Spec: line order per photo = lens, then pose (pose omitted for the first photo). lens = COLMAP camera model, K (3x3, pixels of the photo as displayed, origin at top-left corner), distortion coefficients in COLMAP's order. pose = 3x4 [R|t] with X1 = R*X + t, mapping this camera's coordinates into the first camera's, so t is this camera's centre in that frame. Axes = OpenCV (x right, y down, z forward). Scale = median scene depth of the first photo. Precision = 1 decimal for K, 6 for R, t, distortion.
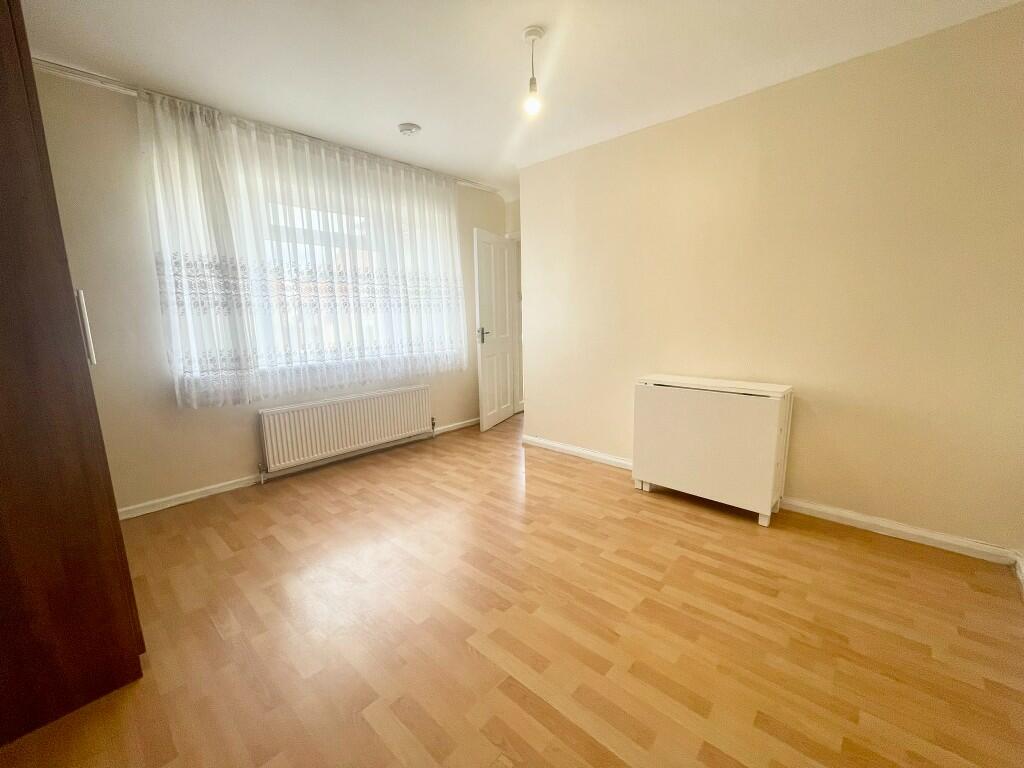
lens RADIAL K [[415.8, 0, 509.0], [0, 415.8, 384.2], [0, 0, 1]] dist [-0.000959, -0.000737]
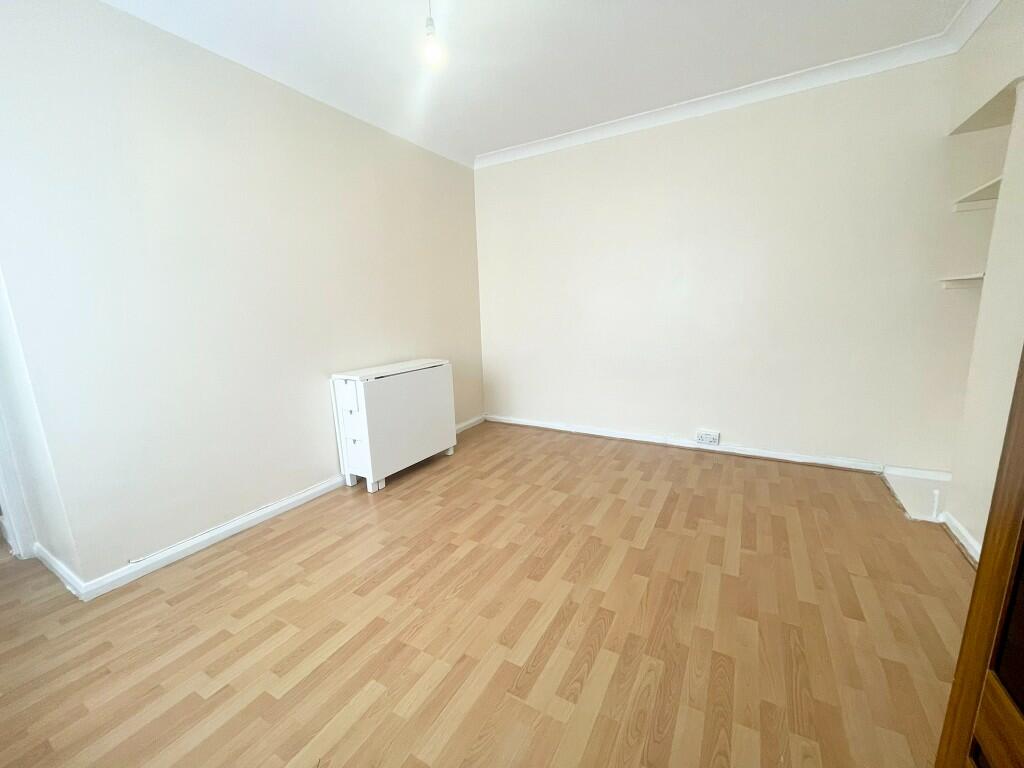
lens RADIAL K [[415.8, 0, 511.3], [0, 415.8, 387.5], [0, 0, 1]] dist [-0.000959, -0.000737]
pose [[-0.223771, -0.158856, 0.961609, -0.752716], [0.197205, 0.958841, 0.204290, -0.130177], [-0.954482, 0.235348, -0.183234, 0.975121]]
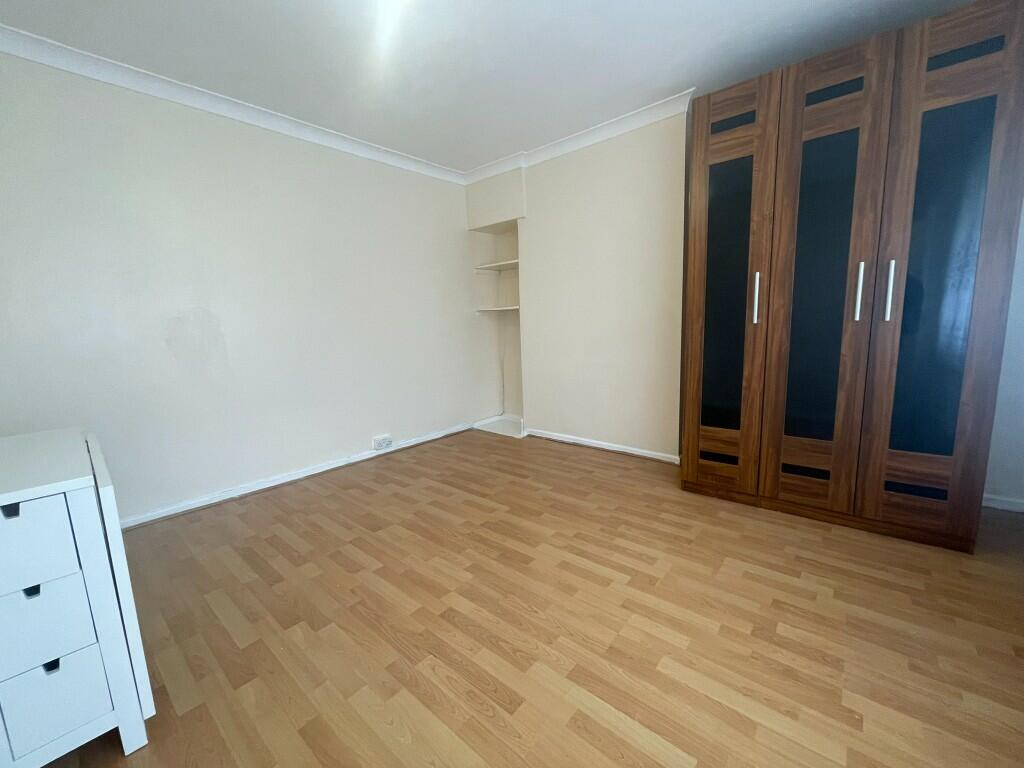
lens RADIAL K [[415.8, 0, 512.1], [0, 415.8, 384.9], [0, 0, 1]] dist [-0.000959, -0.000737]
pose [[-0.997628, 0.062263, -0.029344, -0.060070], [0.050016, 0.948632, 0.312404, -0.214903], [0.047288, 0.310196, -0.949496, 1.535782]]
